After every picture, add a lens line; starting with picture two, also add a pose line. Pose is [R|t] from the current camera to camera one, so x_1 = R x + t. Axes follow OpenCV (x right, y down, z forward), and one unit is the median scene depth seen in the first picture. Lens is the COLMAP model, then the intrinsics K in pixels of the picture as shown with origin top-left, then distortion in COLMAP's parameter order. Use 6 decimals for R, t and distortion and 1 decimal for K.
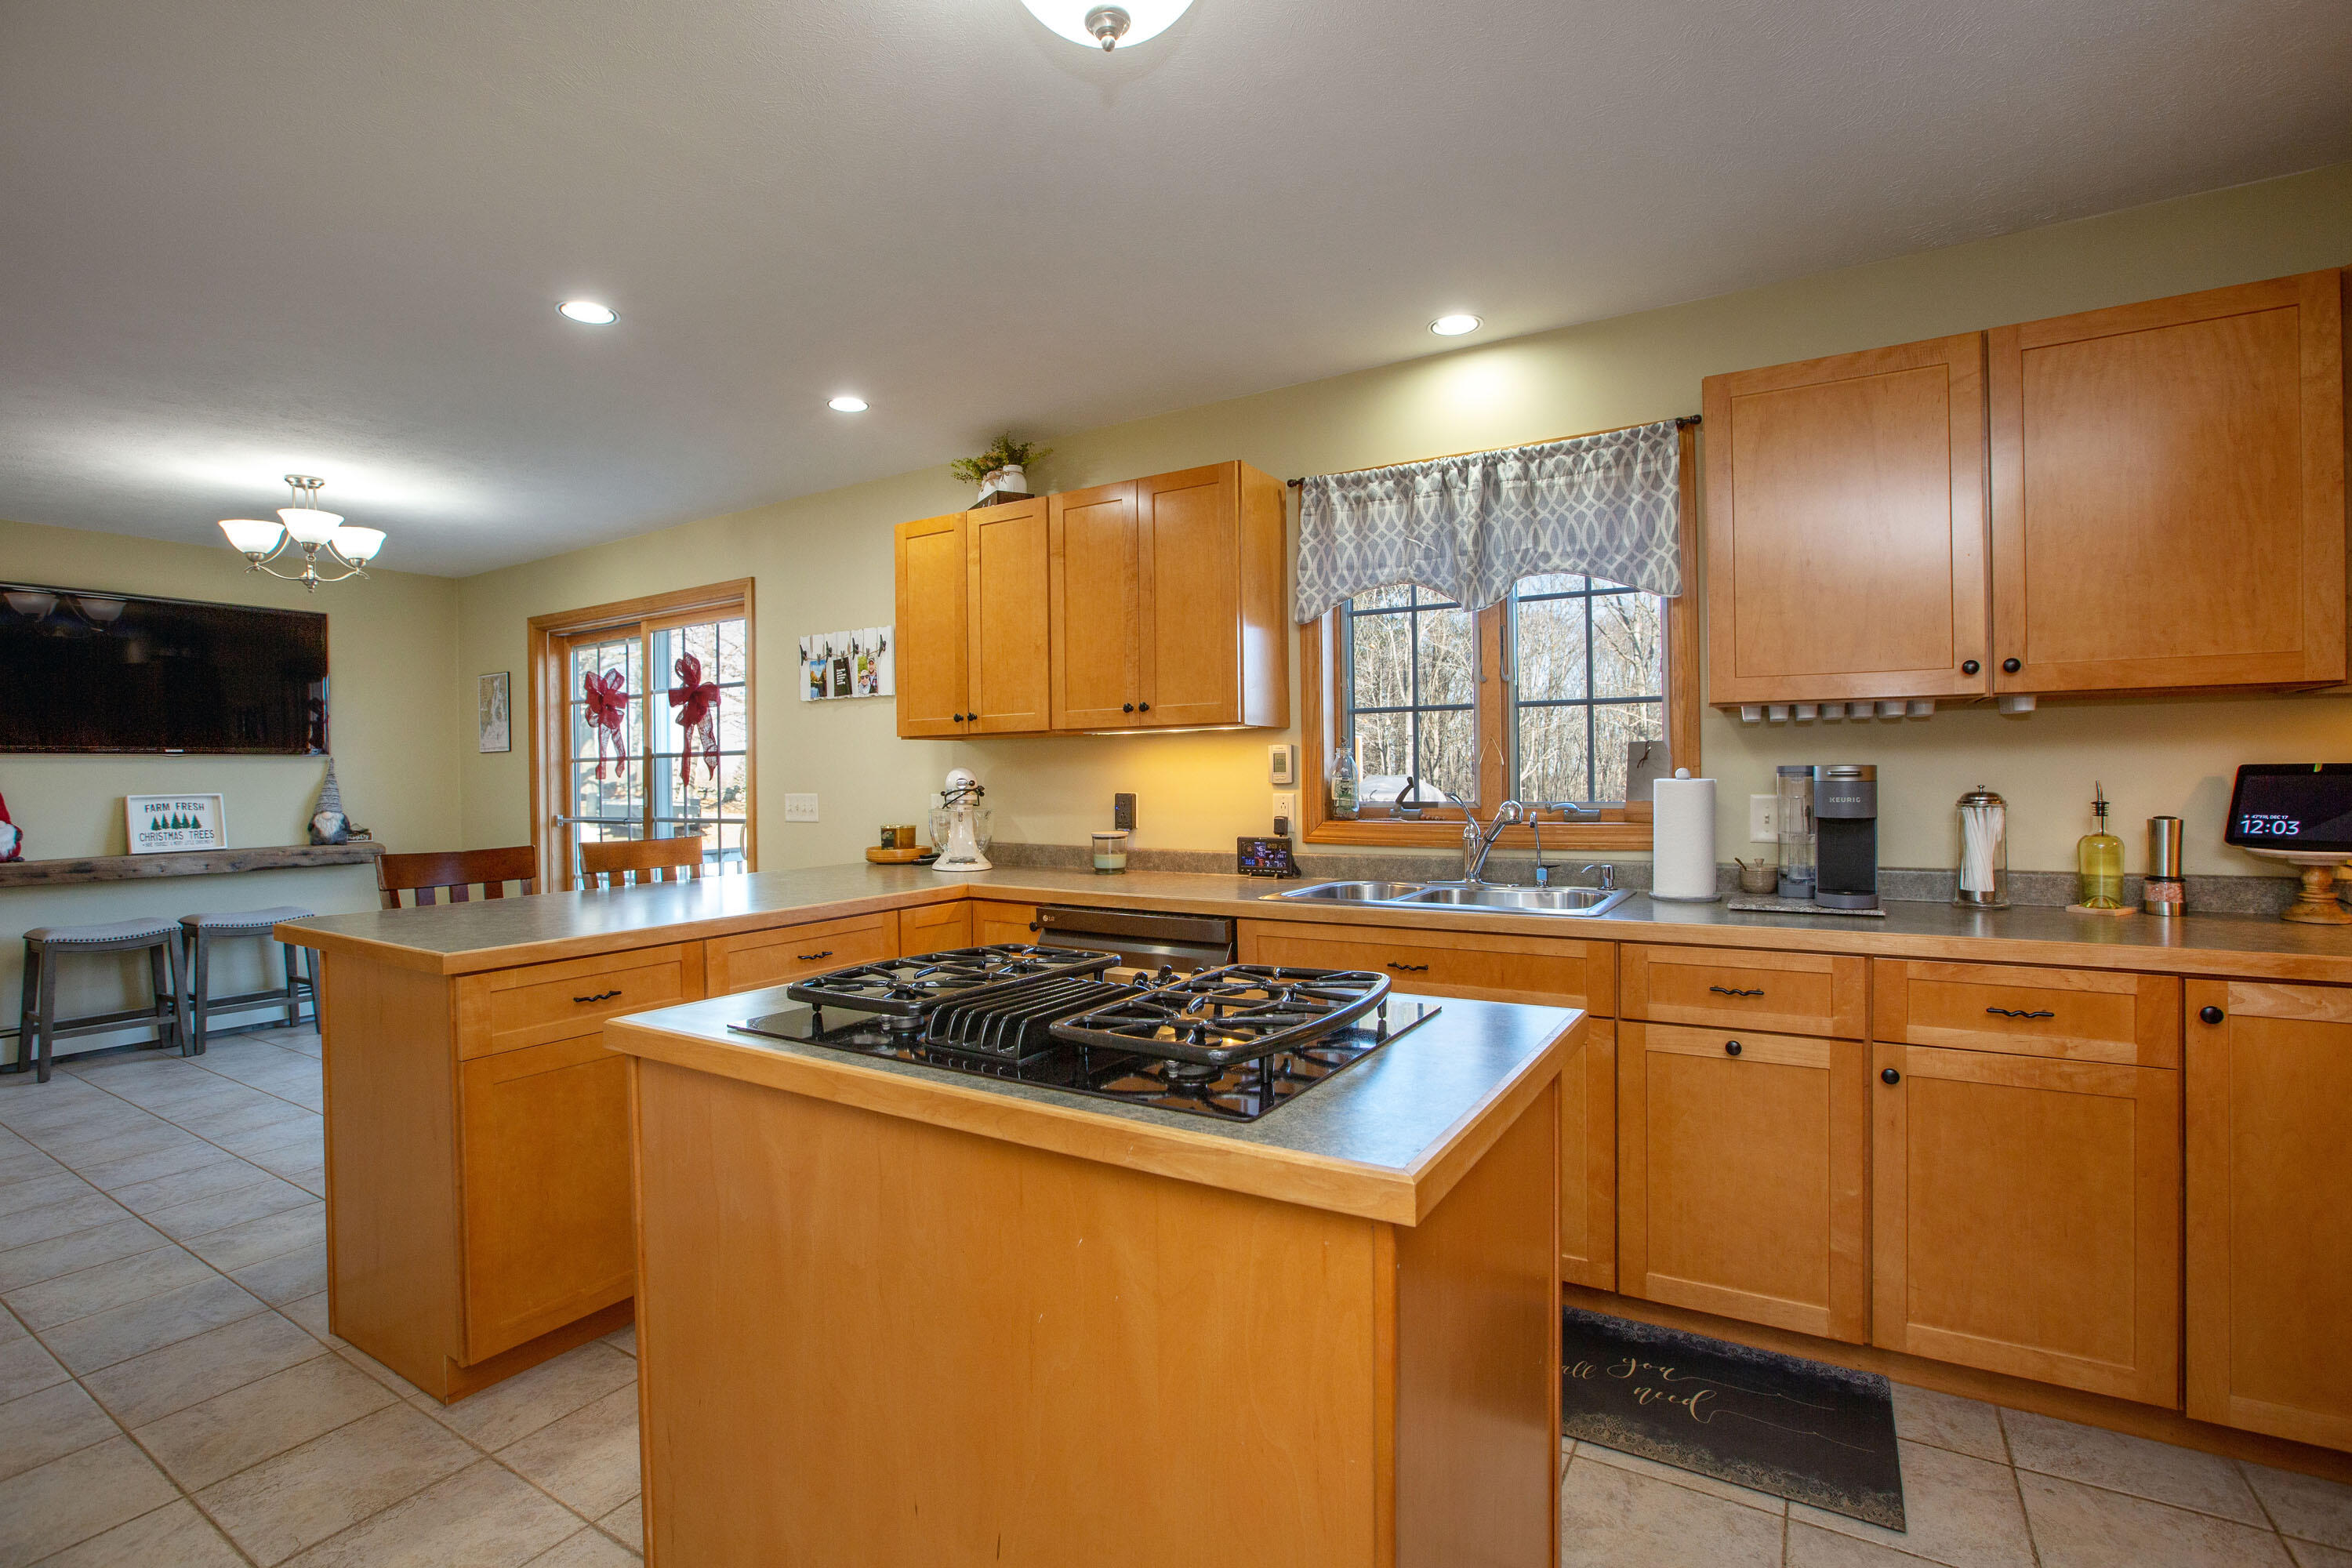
lens RADIAL K [[1070.5, 0, 1209.3], [0, 1070.5, 781.1], [0, 0, 1]] dist [-0.026907, 0.000458]
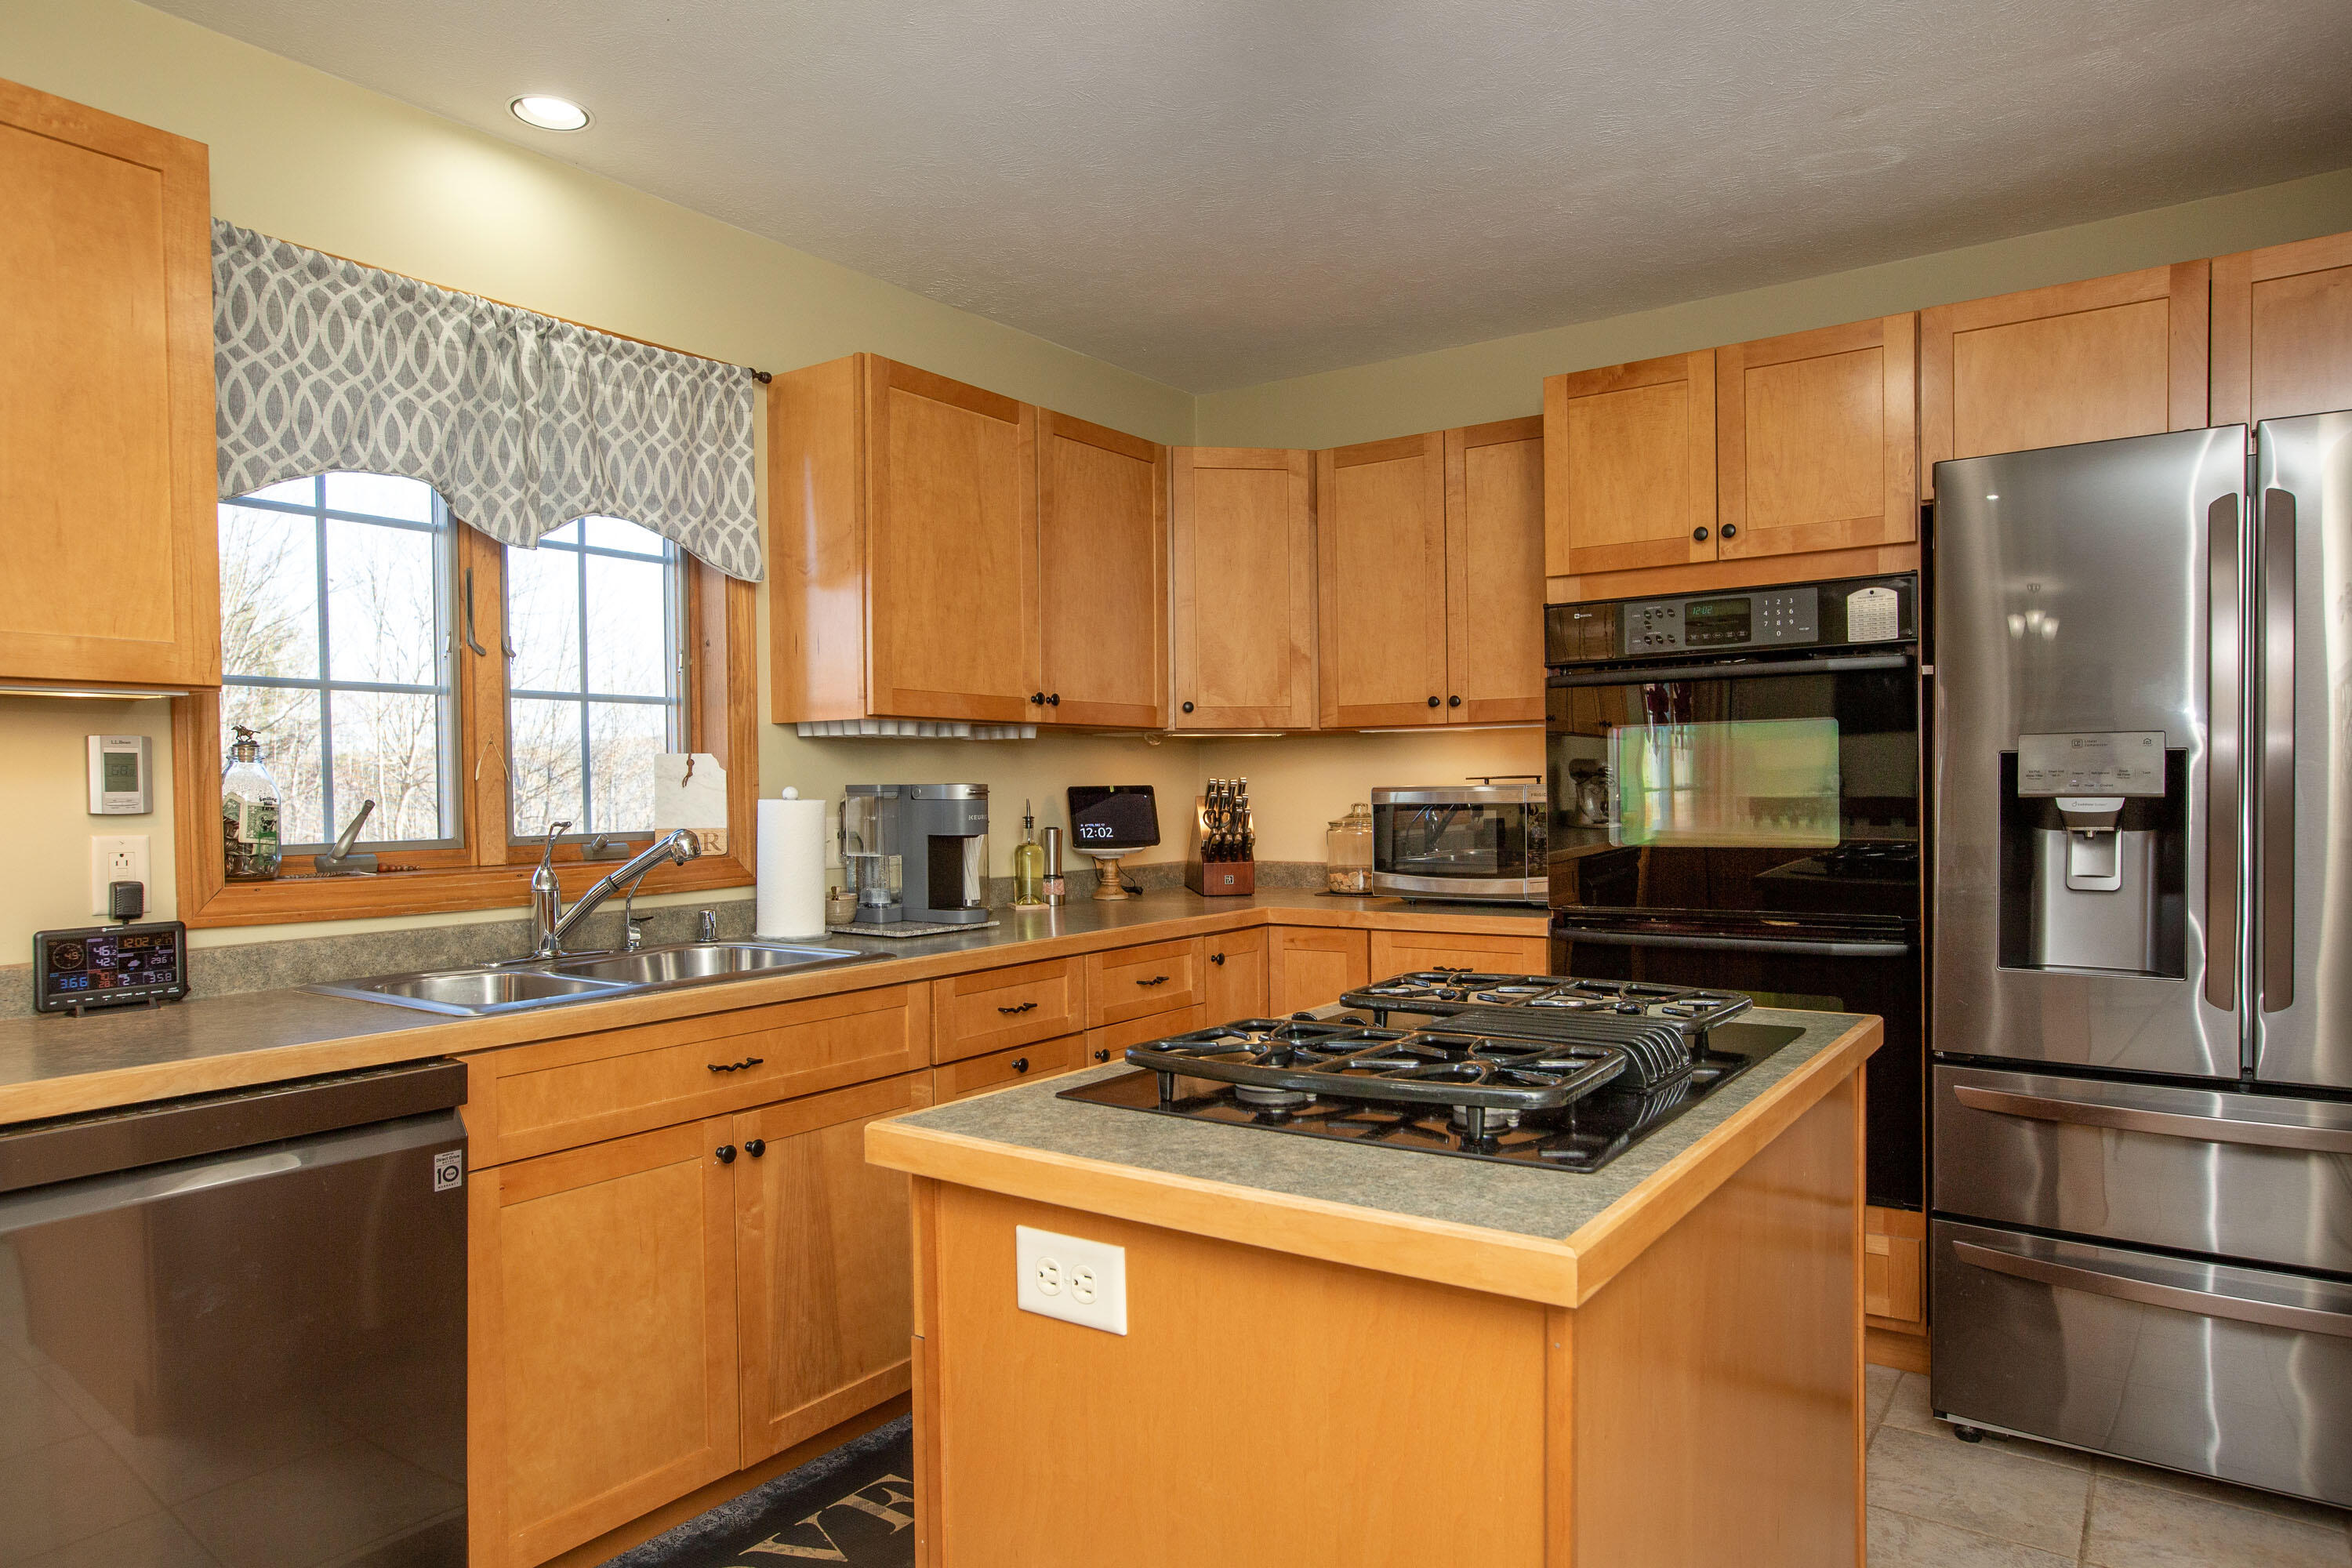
lens RADIAL K [[1443.4, 0, 1176.0], [0, 1443.4, 787.3], [0, 0, 1]] dist [-0.002287, 0.000239]
pose [[0.094020, 0.005517, 0.995555, -0.616581], [0.010846, 0.999920, -0.006566, -0.000937], [-0.995511, 0.011415, 0.093952, 0.528046]]
